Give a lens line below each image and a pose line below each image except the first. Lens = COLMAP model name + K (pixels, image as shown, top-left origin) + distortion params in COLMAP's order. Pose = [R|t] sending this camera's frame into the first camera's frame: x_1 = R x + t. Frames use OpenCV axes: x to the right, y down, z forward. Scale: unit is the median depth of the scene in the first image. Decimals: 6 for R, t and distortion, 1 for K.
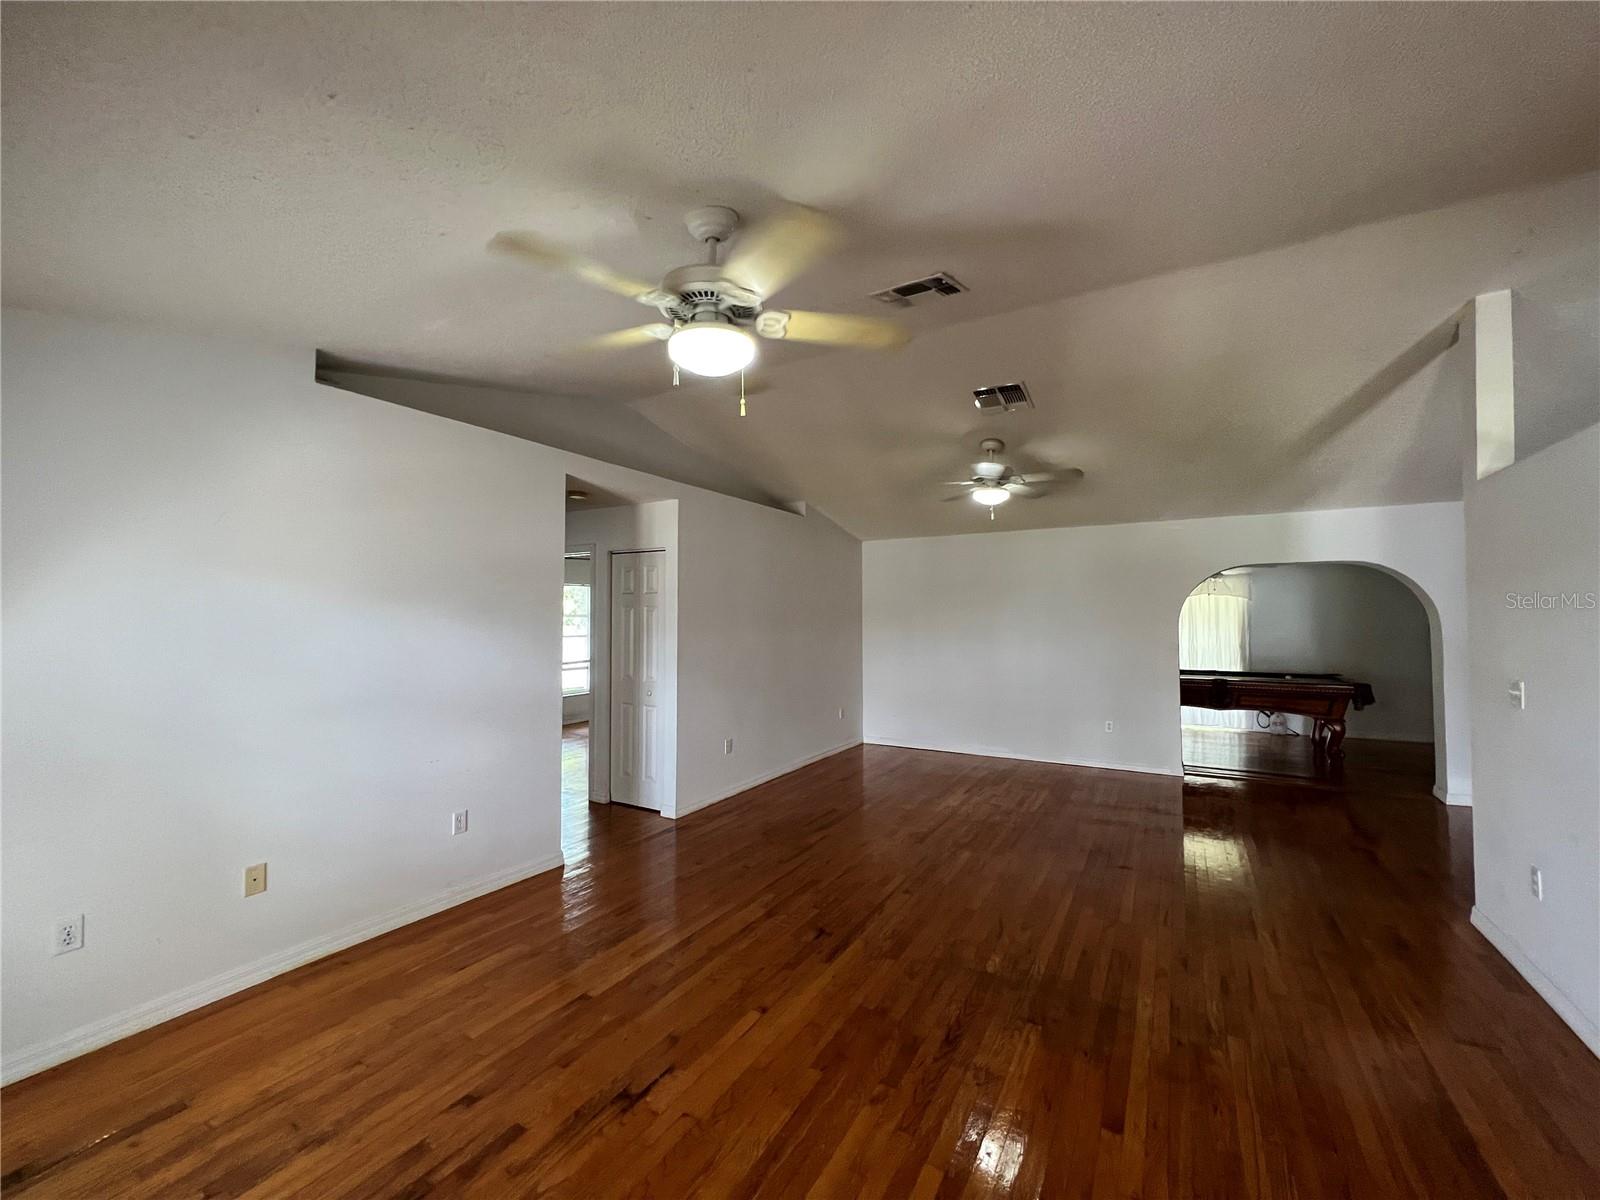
lens RADIAL K [[643.3, 0, 796.7], [0, 643.3, 594.3], [0, 0, 1]] dist [-0.003038, 0.000722]
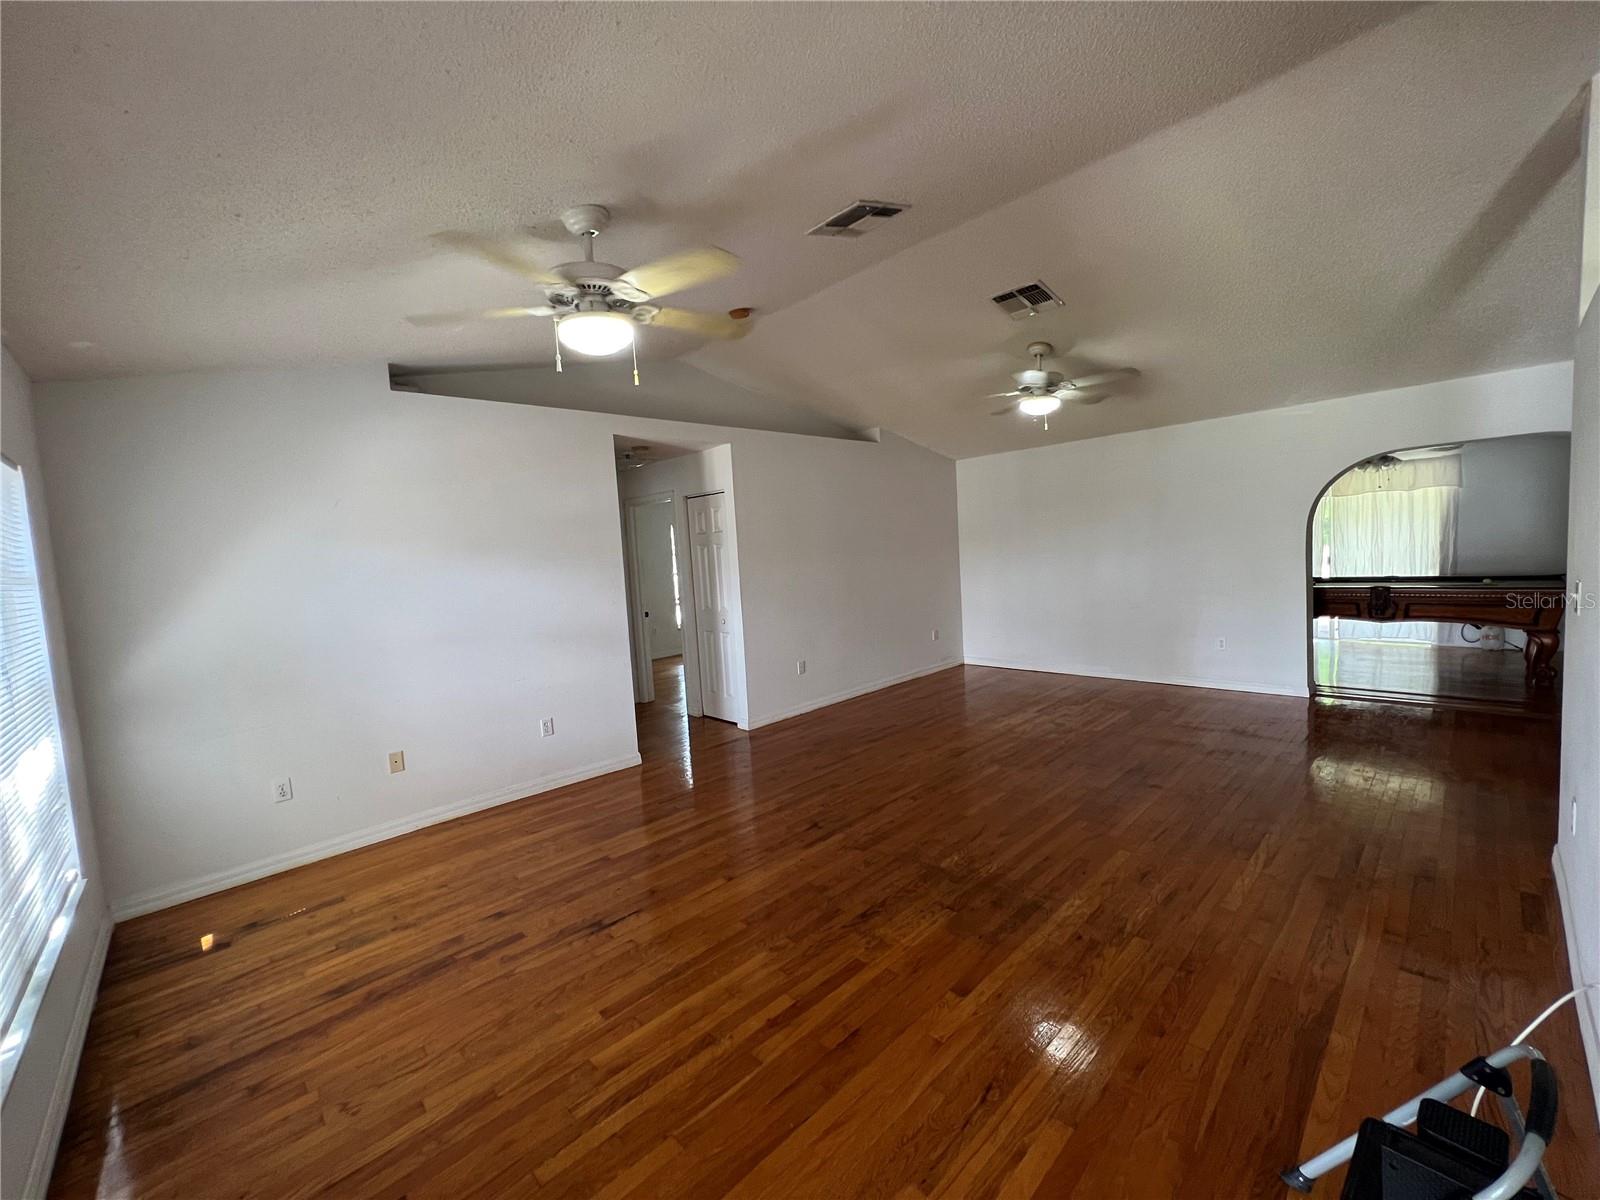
lens RADIAL K [[643.3, 0, 796.7], [0, 643.3, 594.3], [0, 0, 1]] dist [-0.003038, 0.000722]
pose [[0.959884, -0.037850, -0.277830, 0.252402], [0.069910, 0.991862, 0.106409, -0.004151], [0.271542, -0.121563, 0.954718, -0.035822]]
